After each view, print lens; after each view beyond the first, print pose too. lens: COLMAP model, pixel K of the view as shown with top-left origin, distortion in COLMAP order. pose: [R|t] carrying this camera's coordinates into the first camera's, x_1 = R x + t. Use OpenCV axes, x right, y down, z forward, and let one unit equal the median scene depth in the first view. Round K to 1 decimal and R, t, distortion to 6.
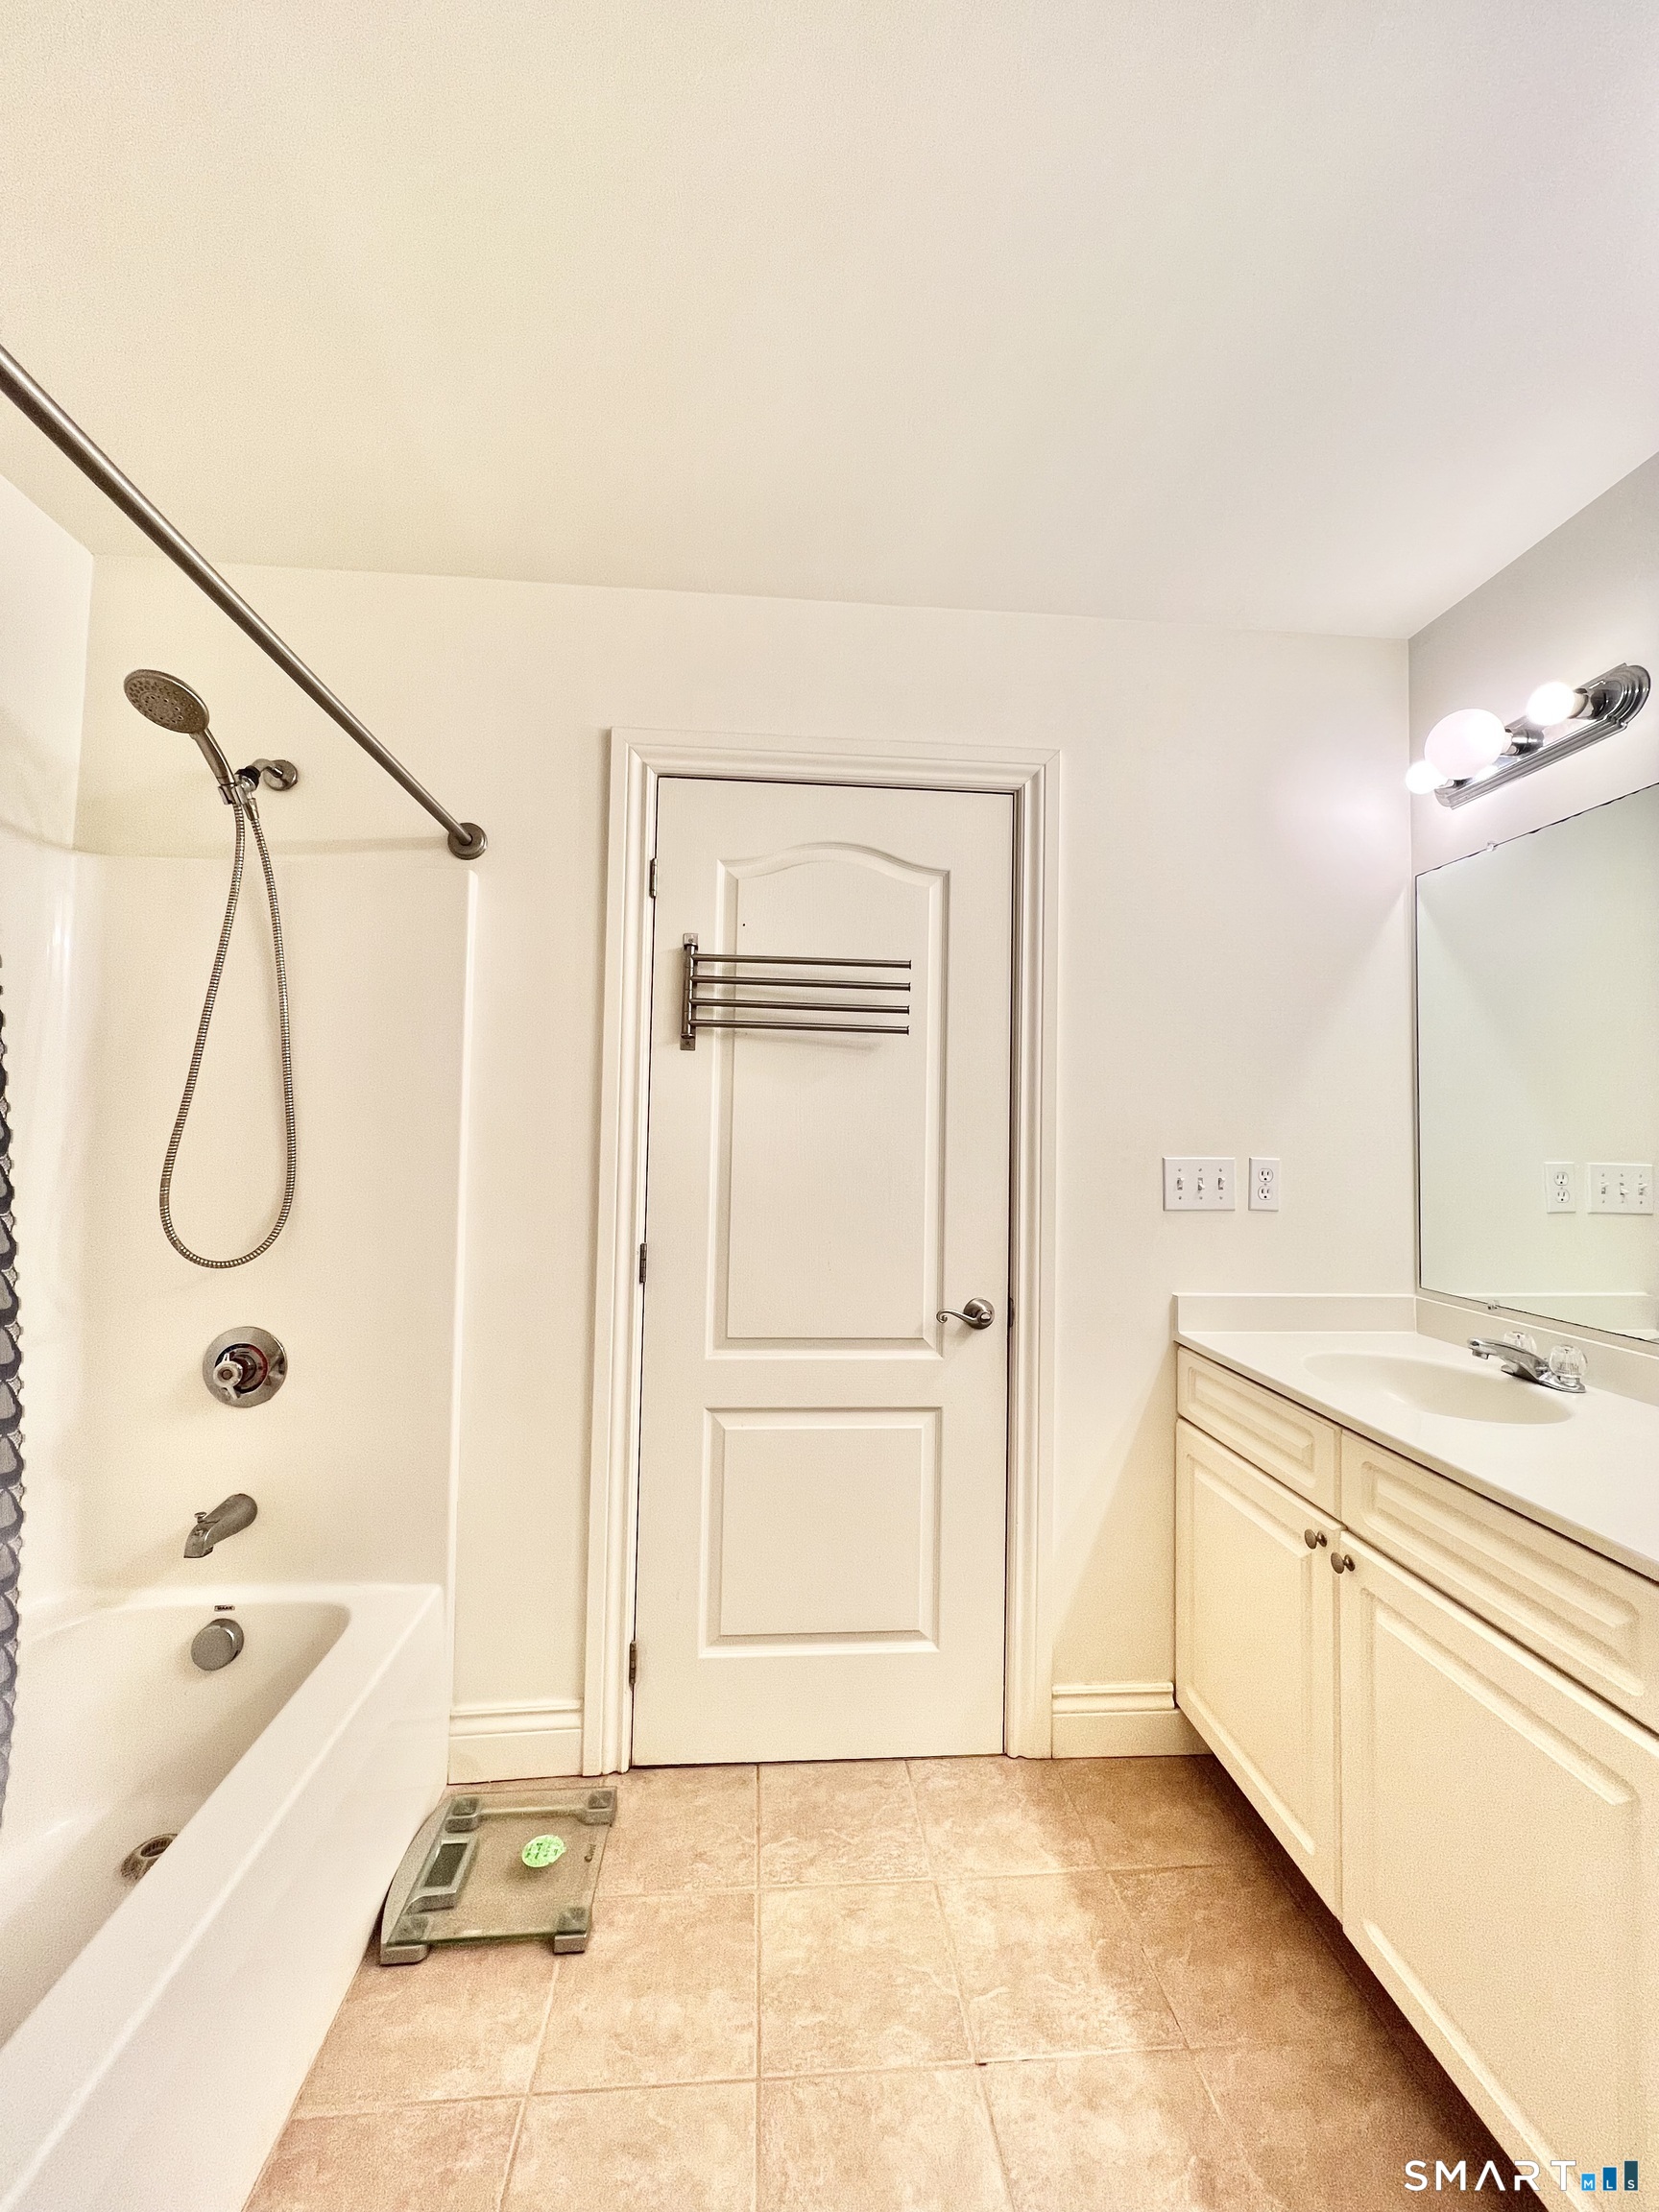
lens RADIAL K [[889.8, 0, 831.9], [0, 889.8, 1097.7], [0, 0, 1]] dist [0.000811, 0.000248]
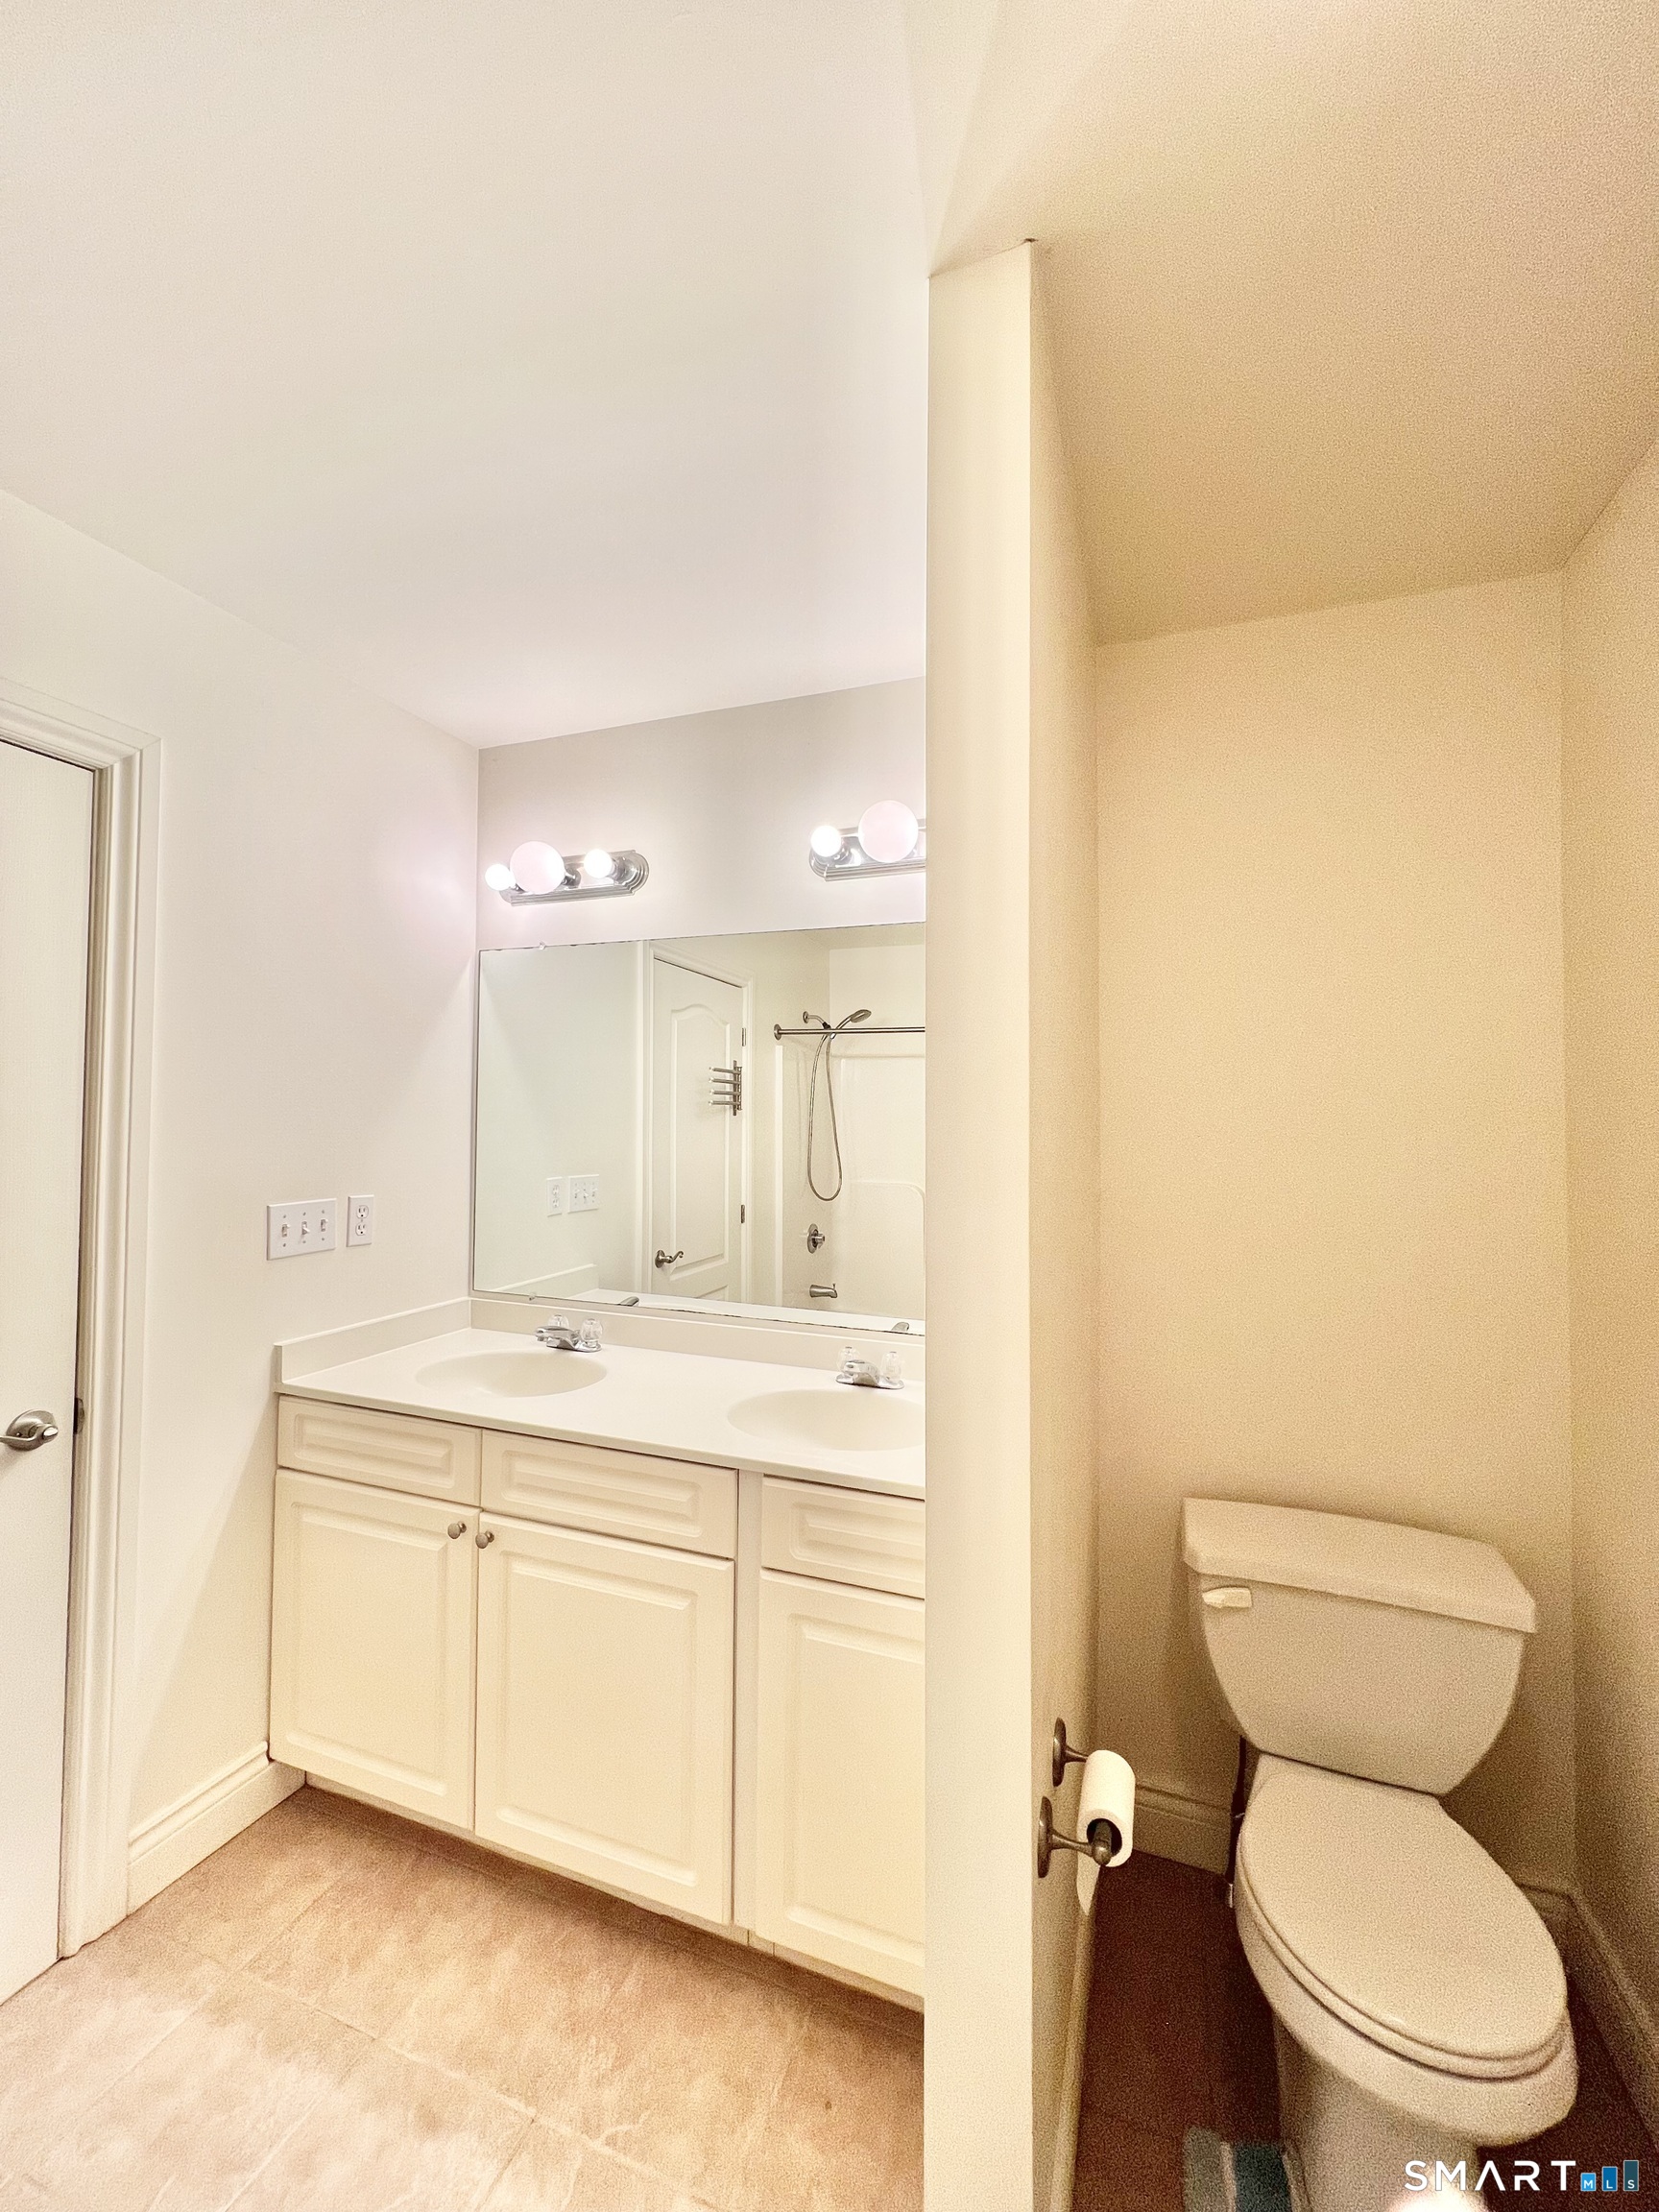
lens RADIAL K [[889.8, 0, 831.9], [0, 889.8, 1097.7], [0, 0, 1]] dist [0.000811, 0.000248]
pose [[0.431493, 0.010283, 0.902058, -0.286564], [-0.040507, 0.999147, 0.007986, -0.099644], [-0.901206, -0.039986, 0.431542, 0.050855]]
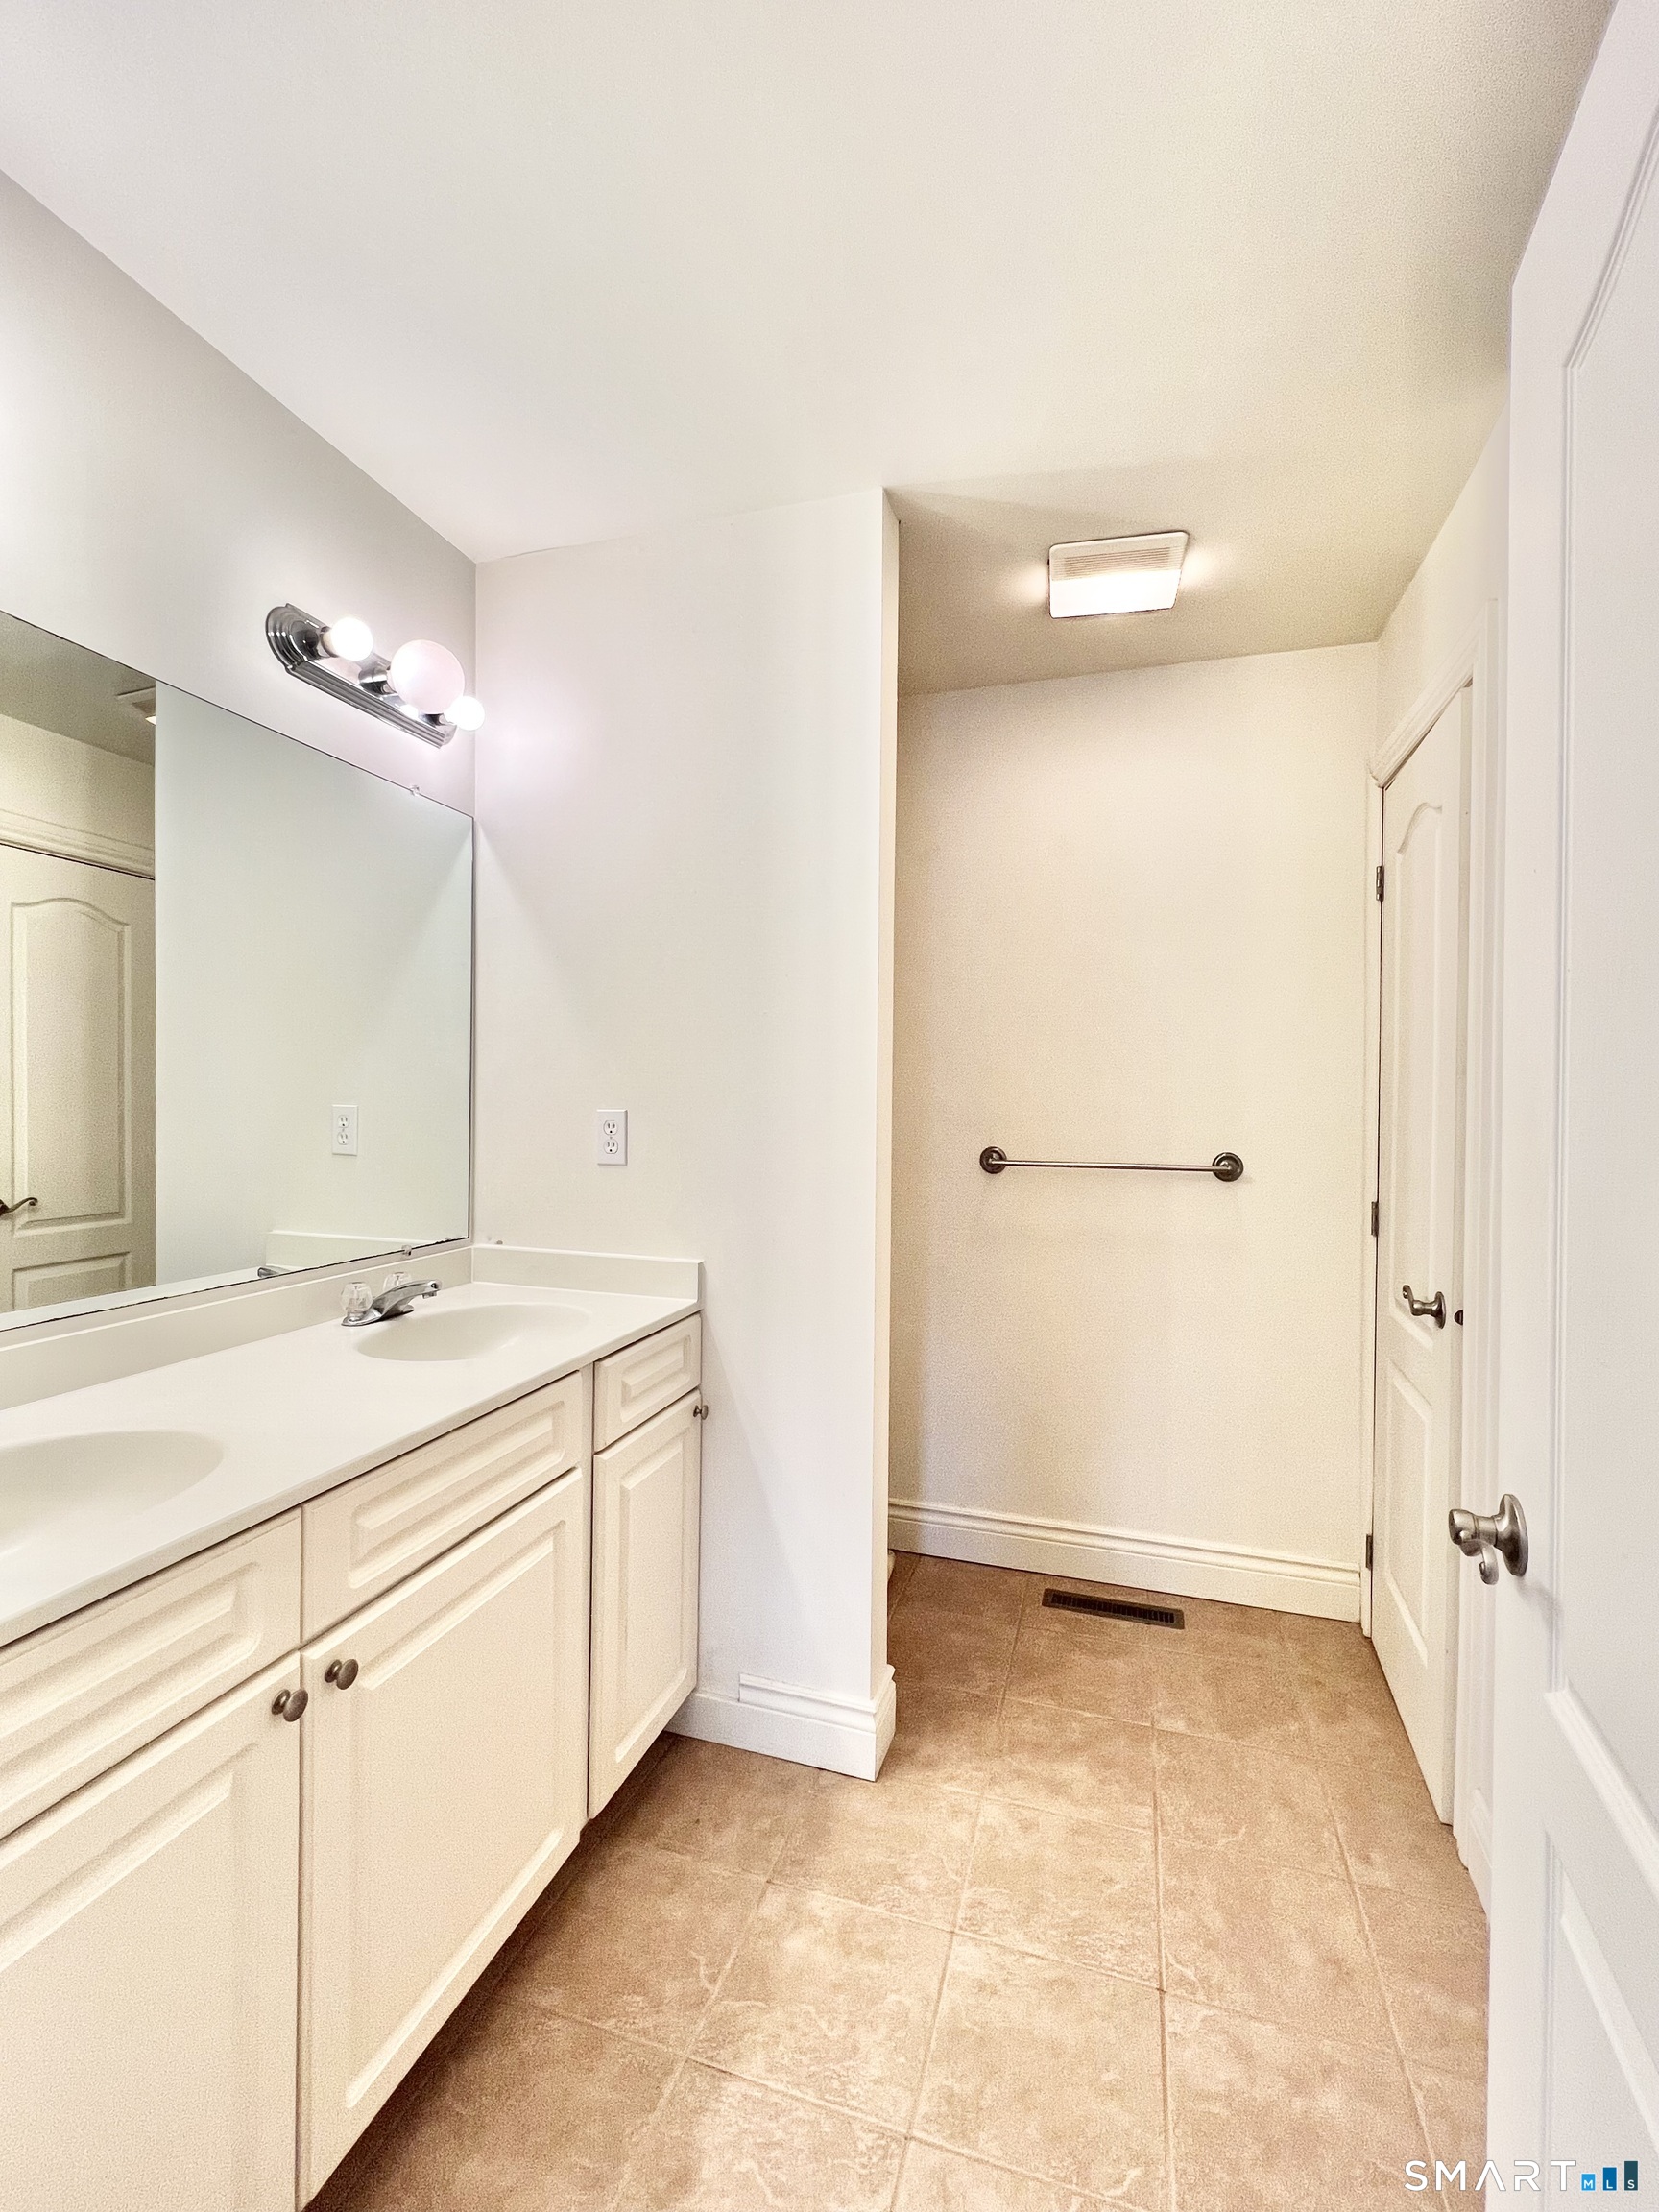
lens RADIAL K [[953.0, 0, 829.5], [0, 953.0, 1106.0], [0, 0, 1]] dist [-0.001041, 0.000887]
pose [[-0.924243, -0.021390, 0.381205, -0.060552], [-0.035208, 0.998950, -0.029312, 0.064441], [-0.380178, -0.040513, -0.924026, 1.342230]]
